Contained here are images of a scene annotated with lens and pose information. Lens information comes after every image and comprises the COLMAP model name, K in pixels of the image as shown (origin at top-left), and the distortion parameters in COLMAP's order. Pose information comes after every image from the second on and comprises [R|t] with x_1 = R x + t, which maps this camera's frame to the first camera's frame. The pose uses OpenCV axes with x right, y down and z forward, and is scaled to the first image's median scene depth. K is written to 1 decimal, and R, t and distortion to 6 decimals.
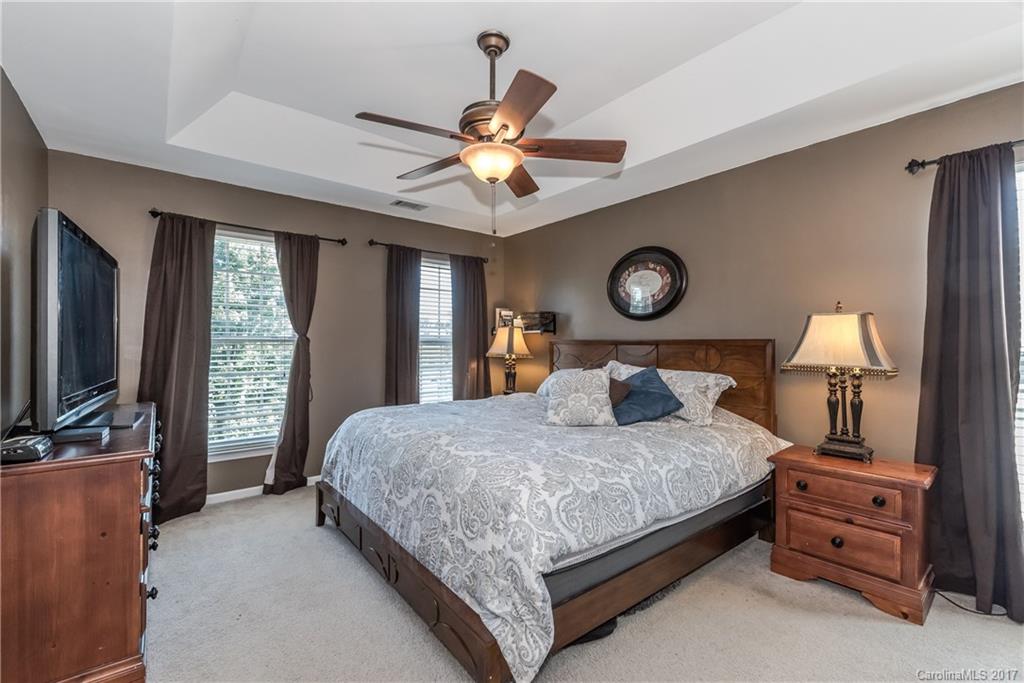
lens RADIAL K [[443.6, 0, 515.4], [0, 443.6, 339.9], [0, 0, 1]] dist [0.002738, -0.000681]
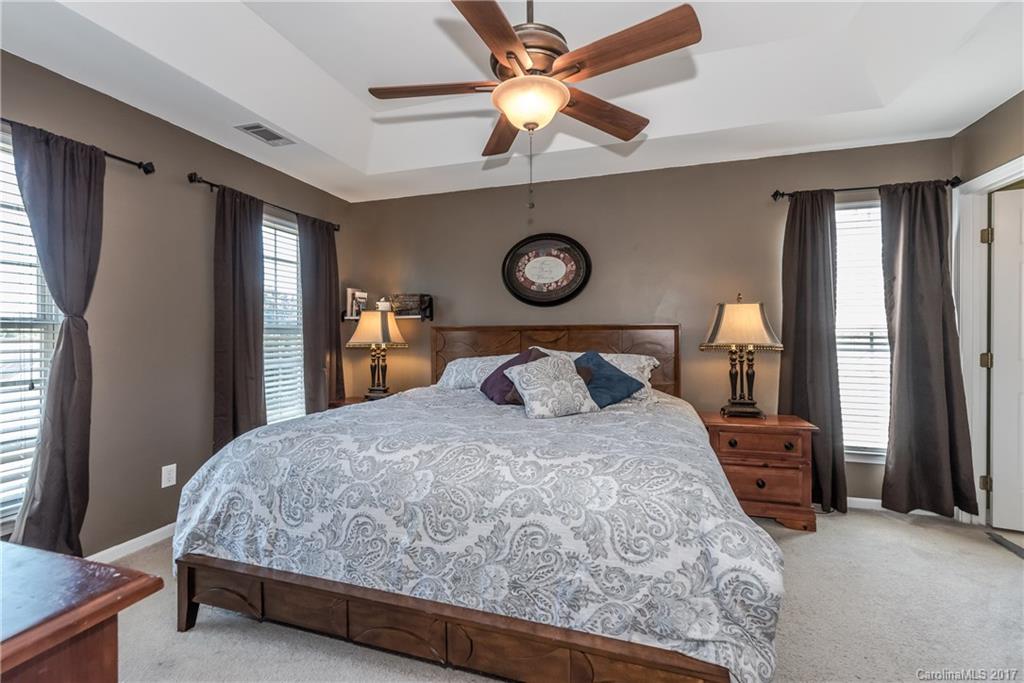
lens RADIAL K [[443.6, 0, 514.8], [0, 443.6, 332.4], [0, 0, 1]] dist [0.000837, -0.000141]
pose [[0.832006, -0.004296, 0.554750, -0.463726], [0.003372, 0.999991, 0.002686, 0.017596], [-0.554756, -0.000364, 0.832013, 0.288045]]
